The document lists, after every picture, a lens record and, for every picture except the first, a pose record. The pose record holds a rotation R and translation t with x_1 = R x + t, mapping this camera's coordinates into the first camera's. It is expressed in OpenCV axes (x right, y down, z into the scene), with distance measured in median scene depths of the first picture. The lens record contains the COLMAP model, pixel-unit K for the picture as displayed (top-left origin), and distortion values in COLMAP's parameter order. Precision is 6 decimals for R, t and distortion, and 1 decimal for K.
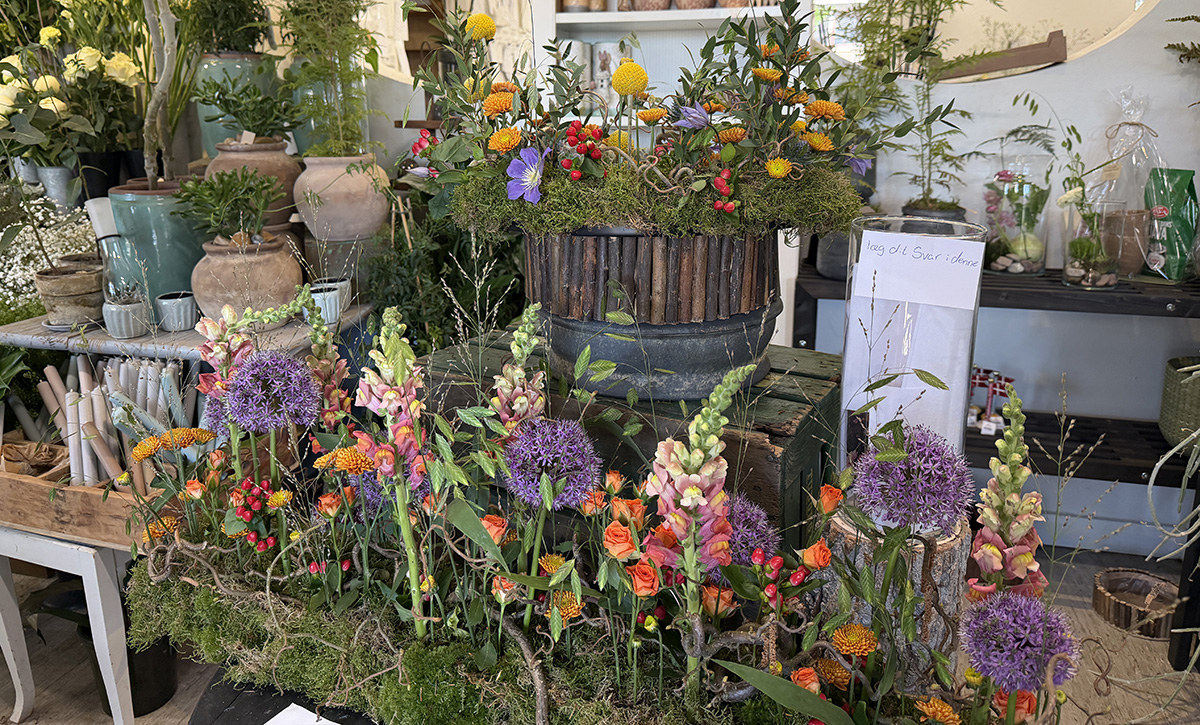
lens RADIAL K [[839.3, 0, 604.4], [0, 839.3, 269.5], [0, 0, 1]] dist [-0.002839, -0.003724]
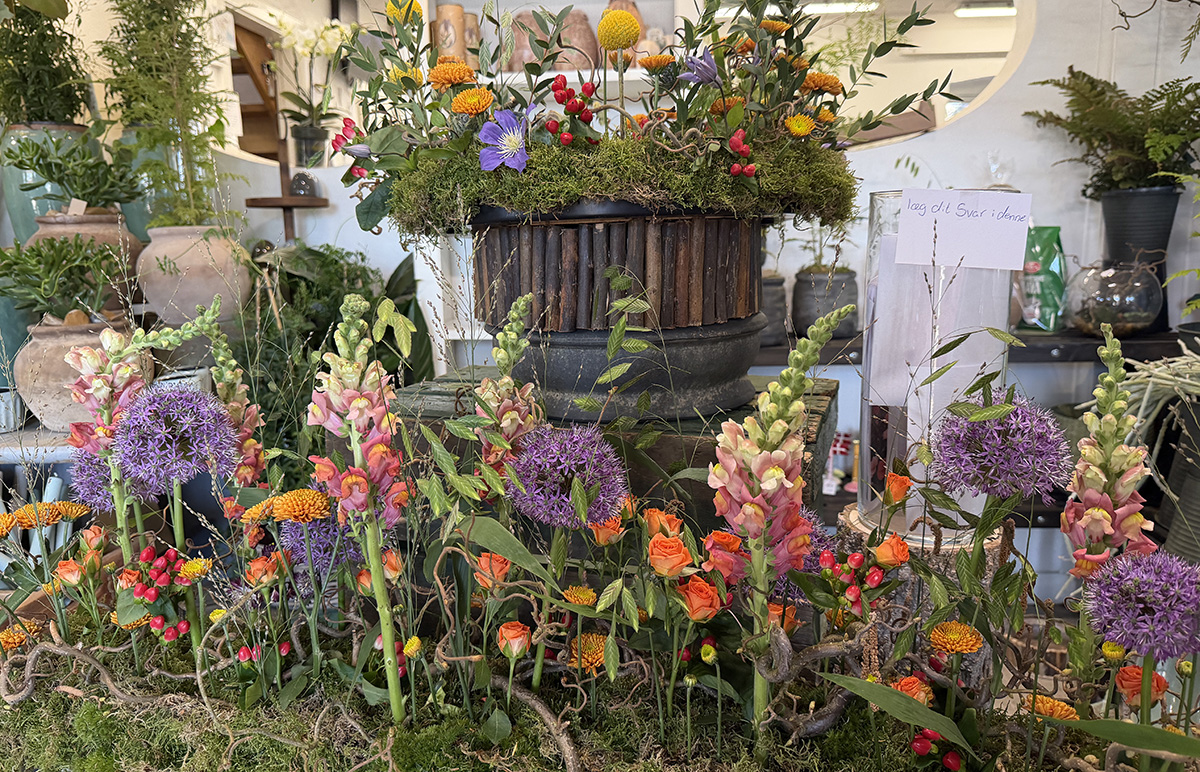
lens RADIAL K [[845.3, 0, 601.0], [0, 845.3, 367.1], [0, 0, 1]] dist [-0.020215, 0.001833]
pose [[0.981511, -0.047038, 0.185535, -0.131853], [0.053041, 0.998213, -0.027518, 0.110074], [-0.183909, 0.036850, 0.982252, 0.137194]]
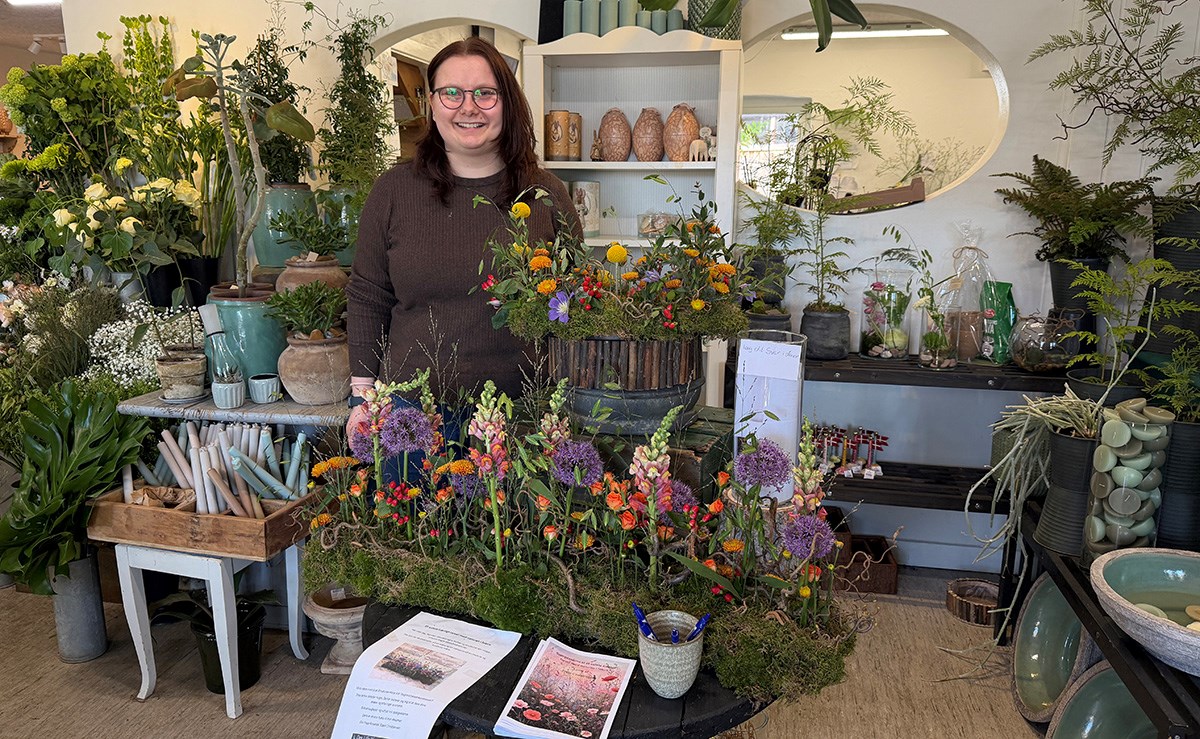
lens RADIAL K [[826.8, 0, 600.0], [0, 826.8, 336.7], [0, 0, 1]] dist [0.020660, -0.000825]
pose [[0.998669, -0.000844, 0.051567, -0.078792], [0.001792, 0.999830, -0.018349, -0.012948], [-0.051543, 0.018417, 0.998501, -0.624195]]
